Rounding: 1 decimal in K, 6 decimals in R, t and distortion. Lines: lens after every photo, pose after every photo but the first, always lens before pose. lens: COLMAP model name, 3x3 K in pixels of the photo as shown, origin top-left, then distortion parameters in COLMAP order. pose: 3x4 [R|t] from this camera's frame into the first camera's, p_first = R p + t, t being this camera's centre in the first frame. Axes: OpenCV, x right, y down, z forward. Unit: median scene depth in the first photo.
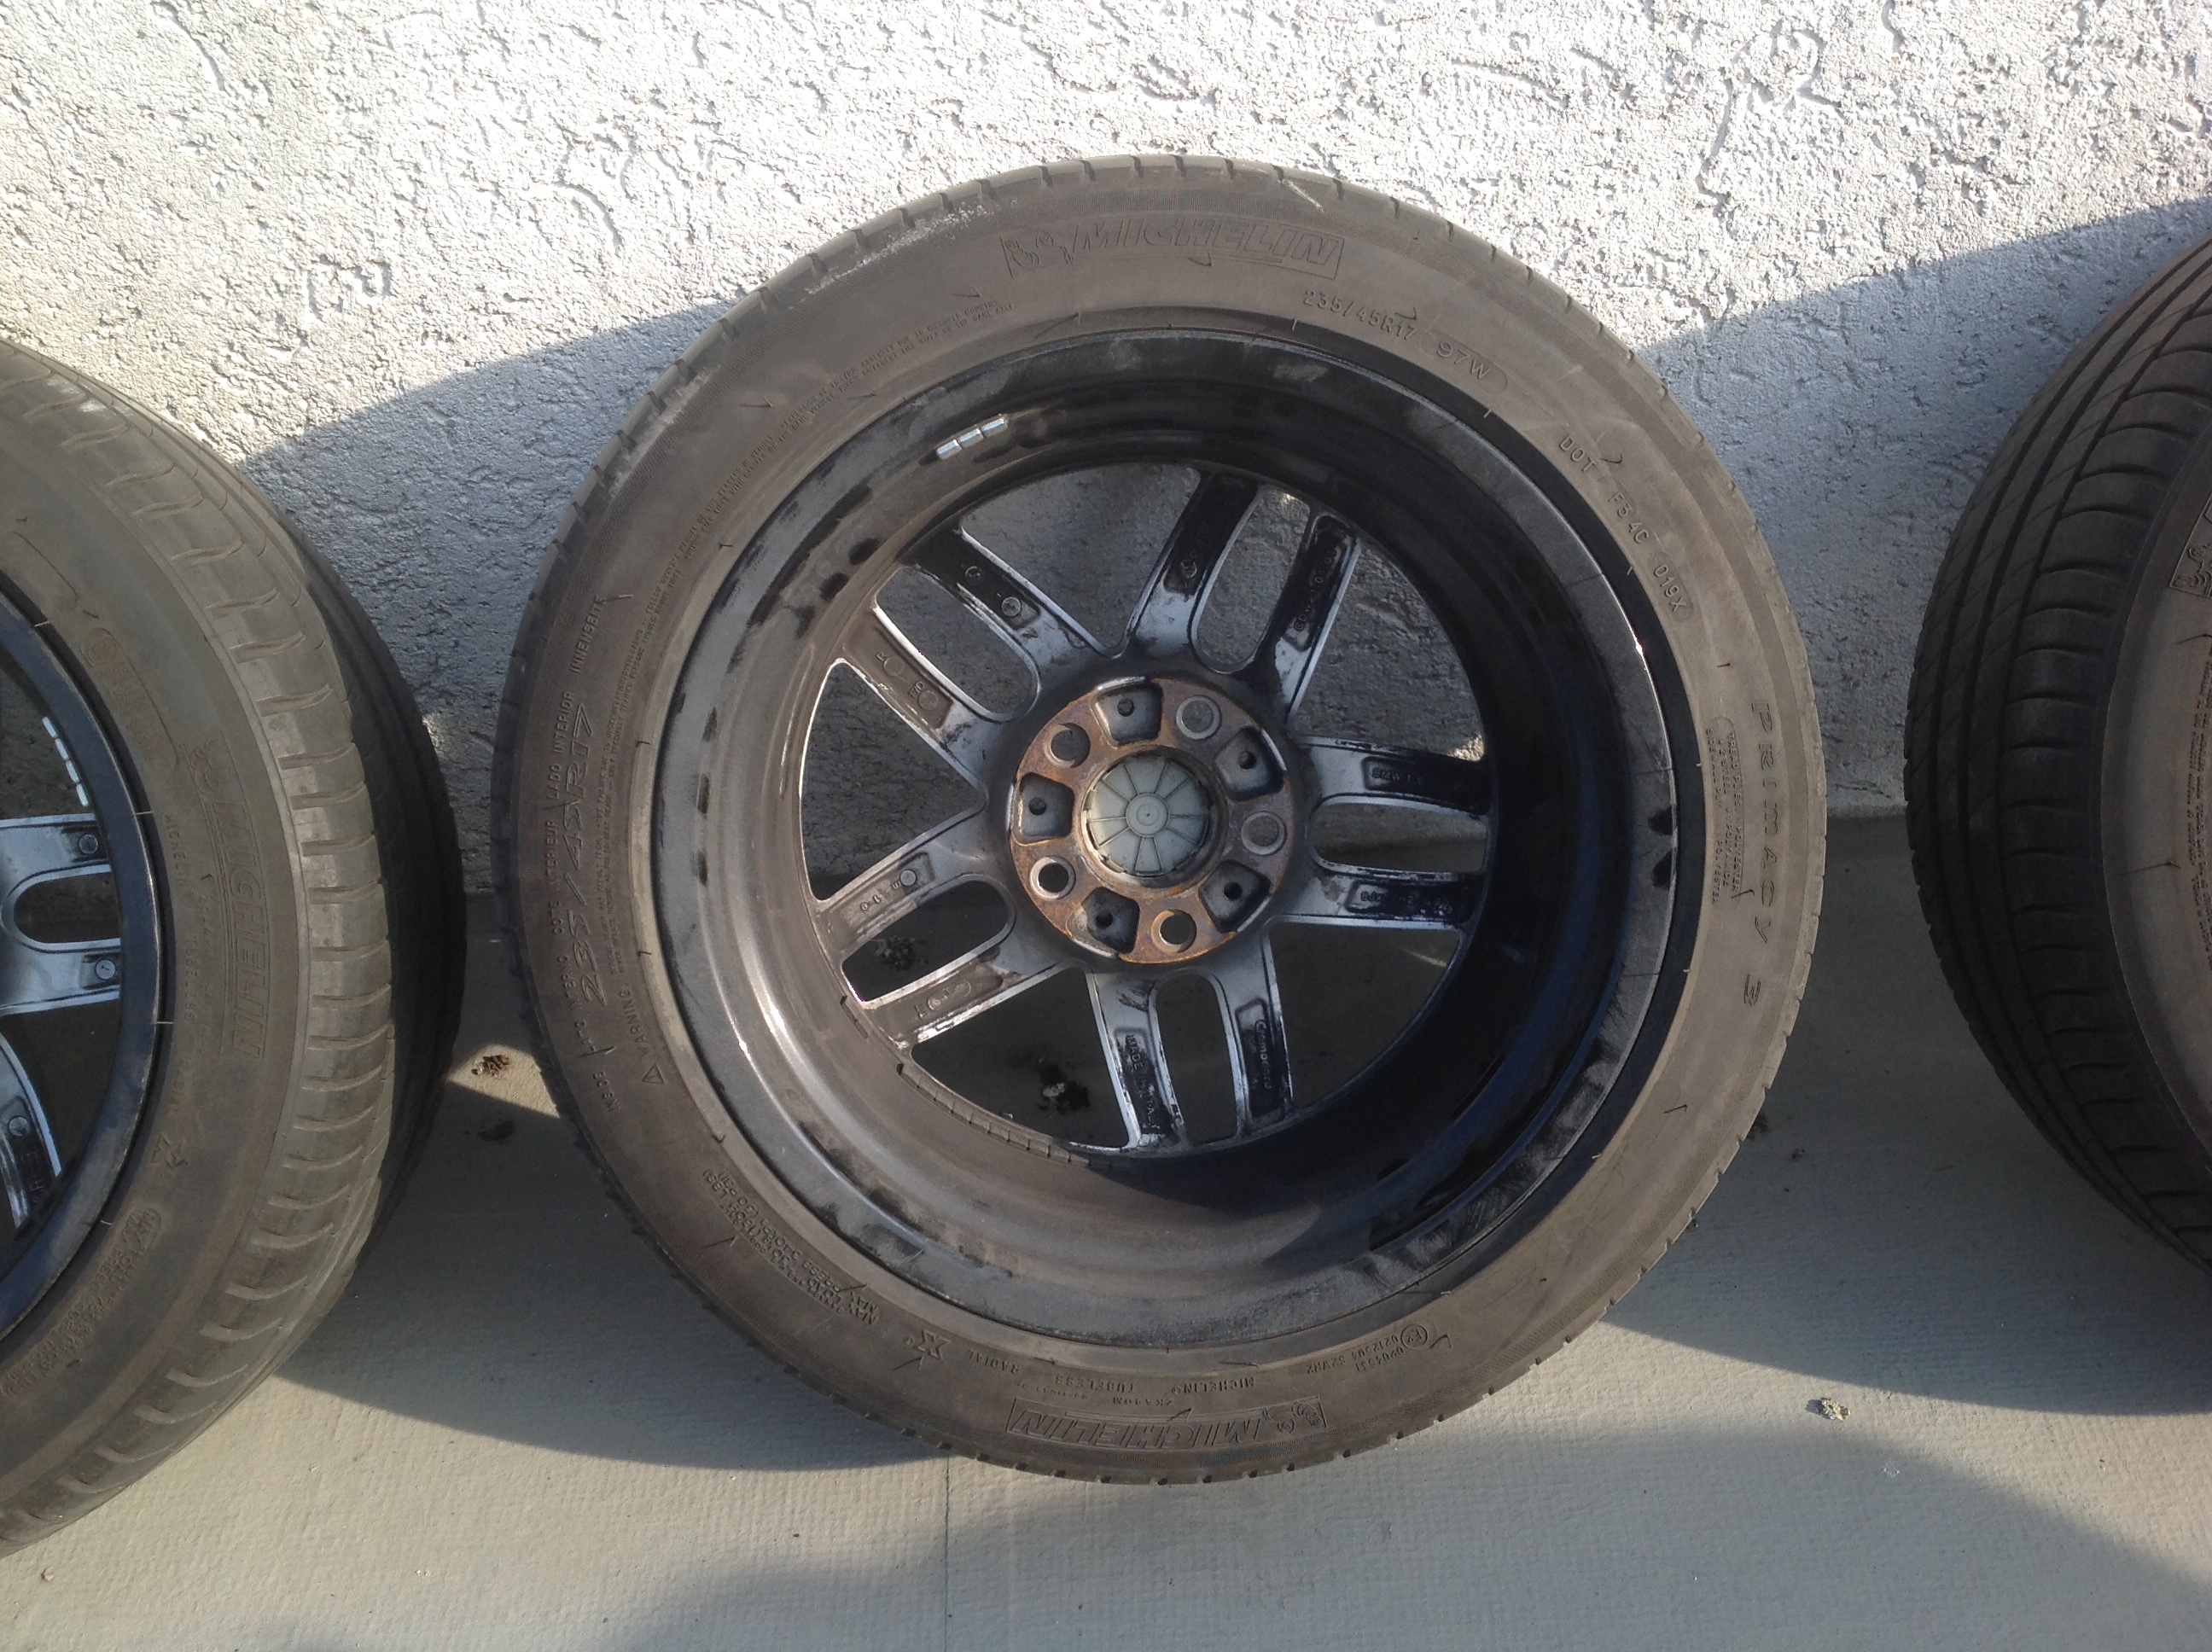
lens RADIAL K [[2108.3, 0, 1117.4], [0, 2108.3, 842.3], [0, 0, 1]] dist [0.089405, -0.195011]
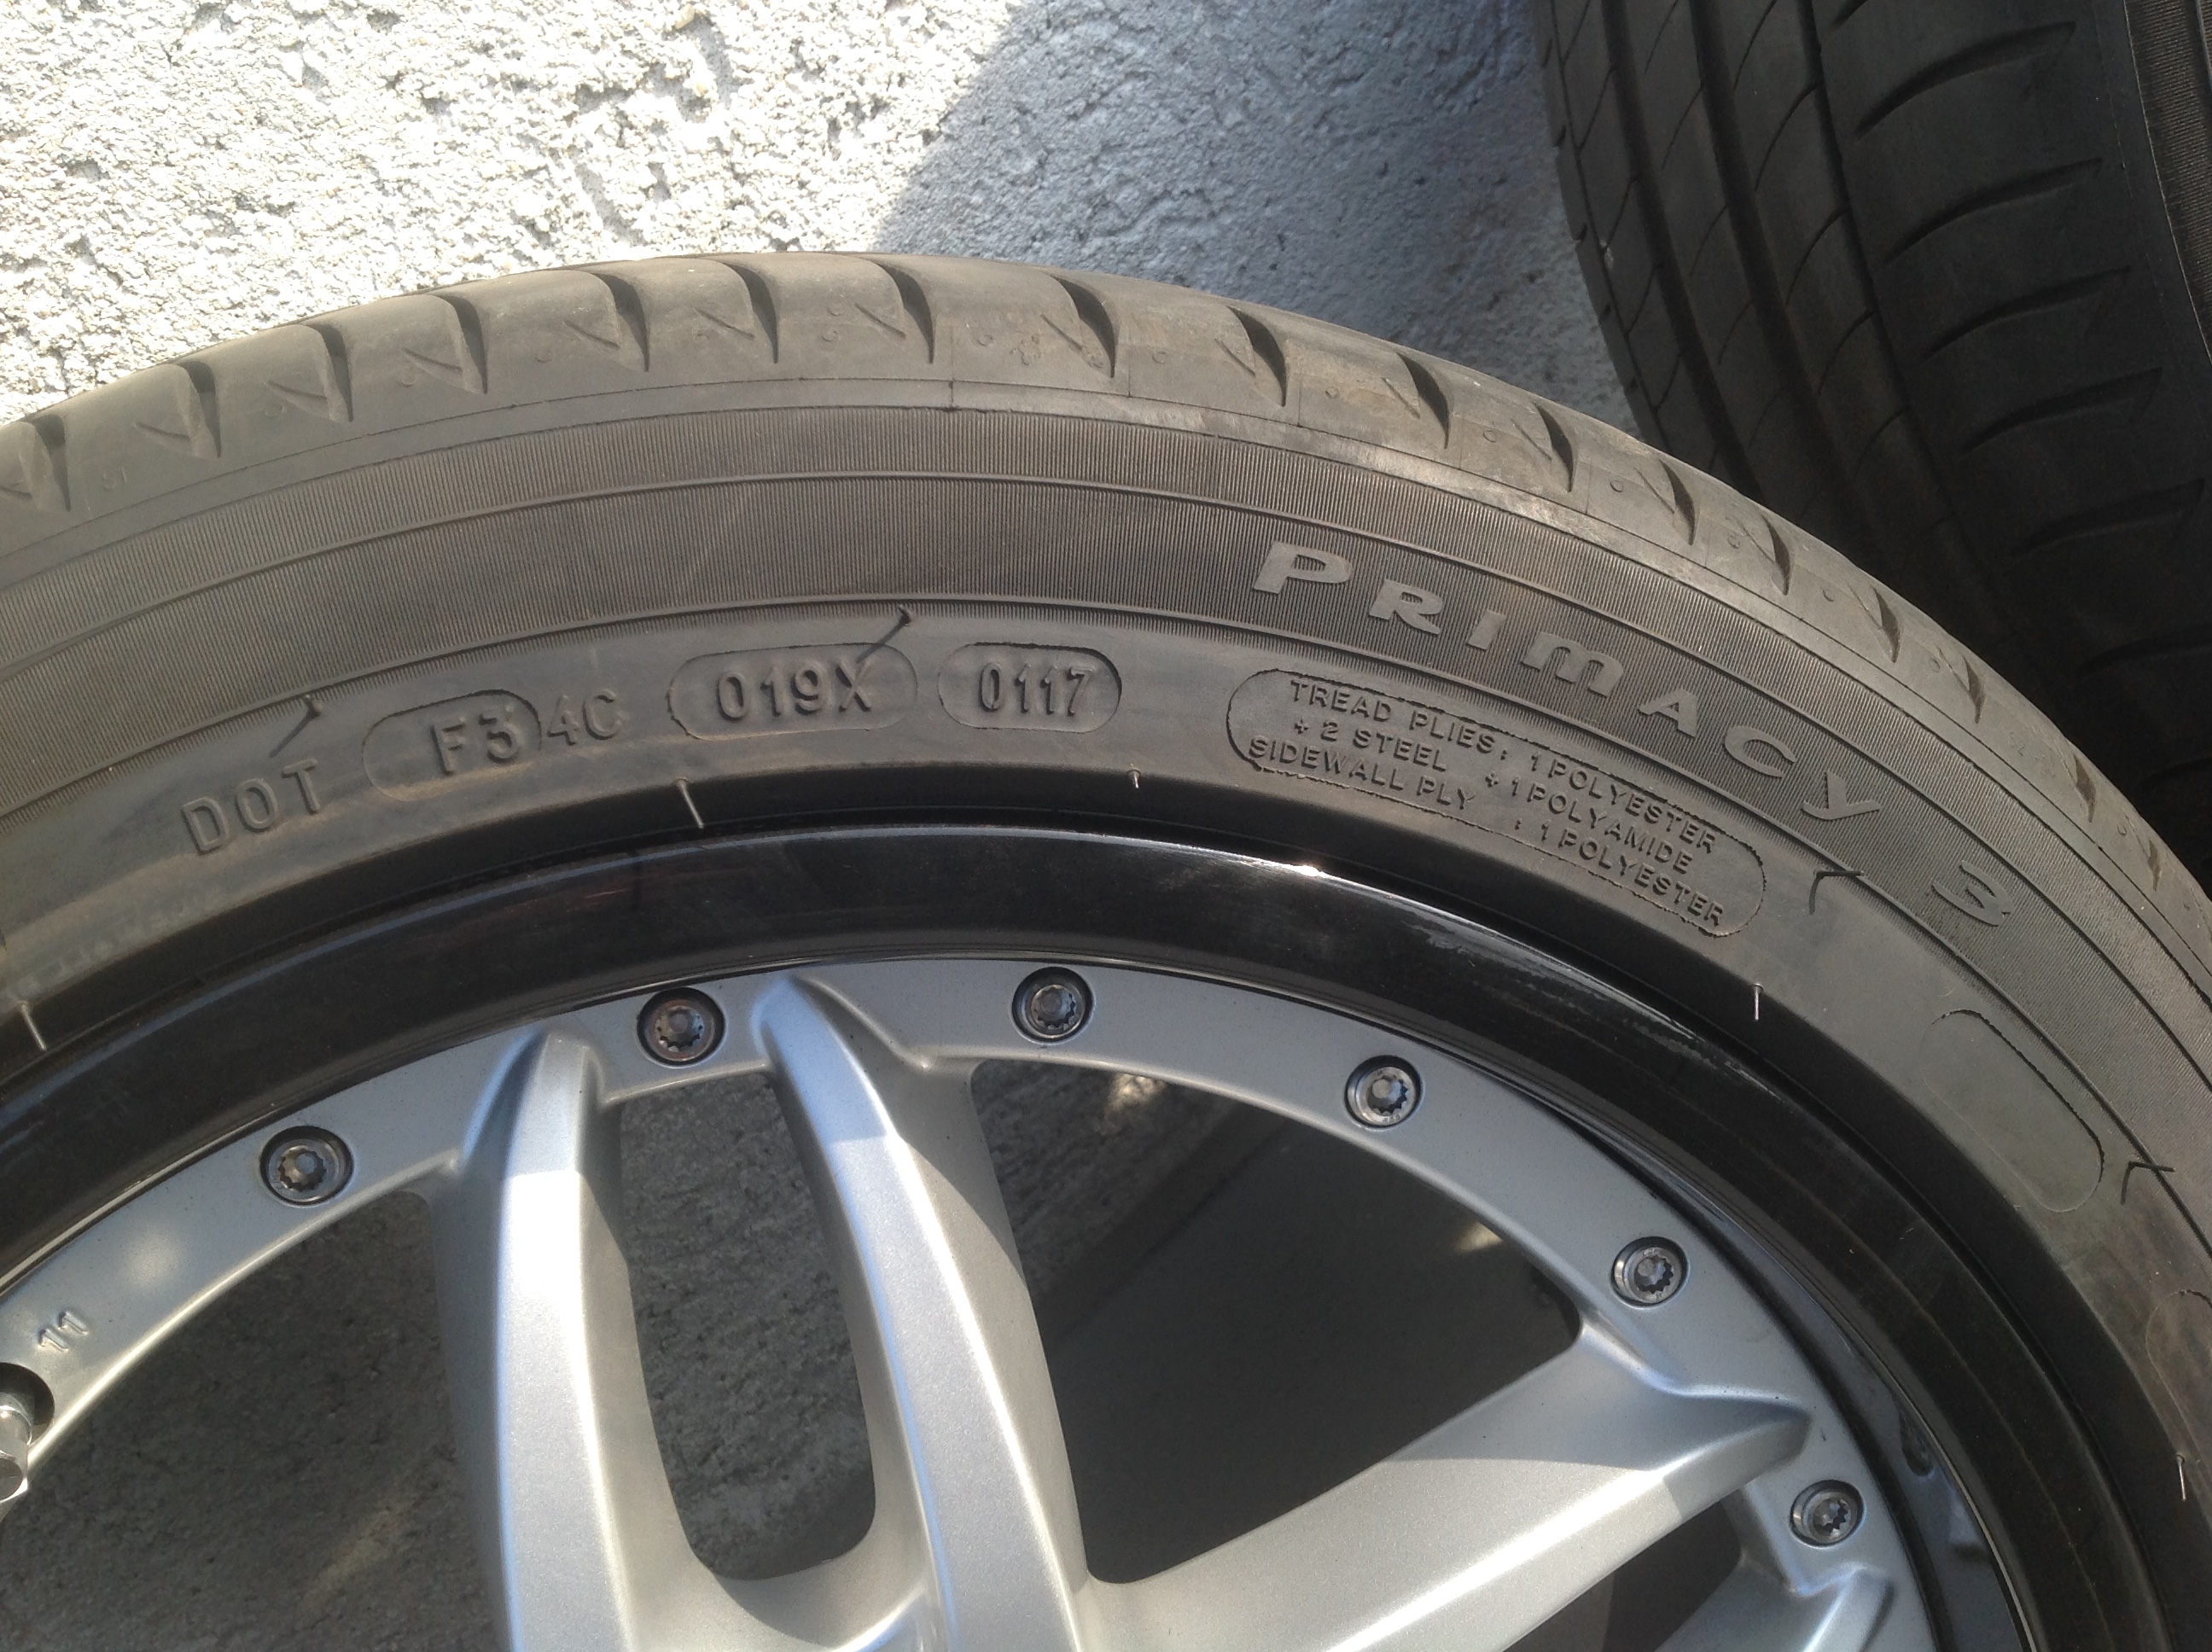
lens RADIAL K [[2159.5, 0, 1115.9], [0, 2159.5, 835.2], [0, 0, 1]] dist [0.208957, -0.543892]
pose [[0.765704, -0.642414, 0.031651, -0.400018], [0.638400, 0.765073, 0.084319, -0.129704], [-0.078383, -0.044357, 0.995936, 0.544384]]
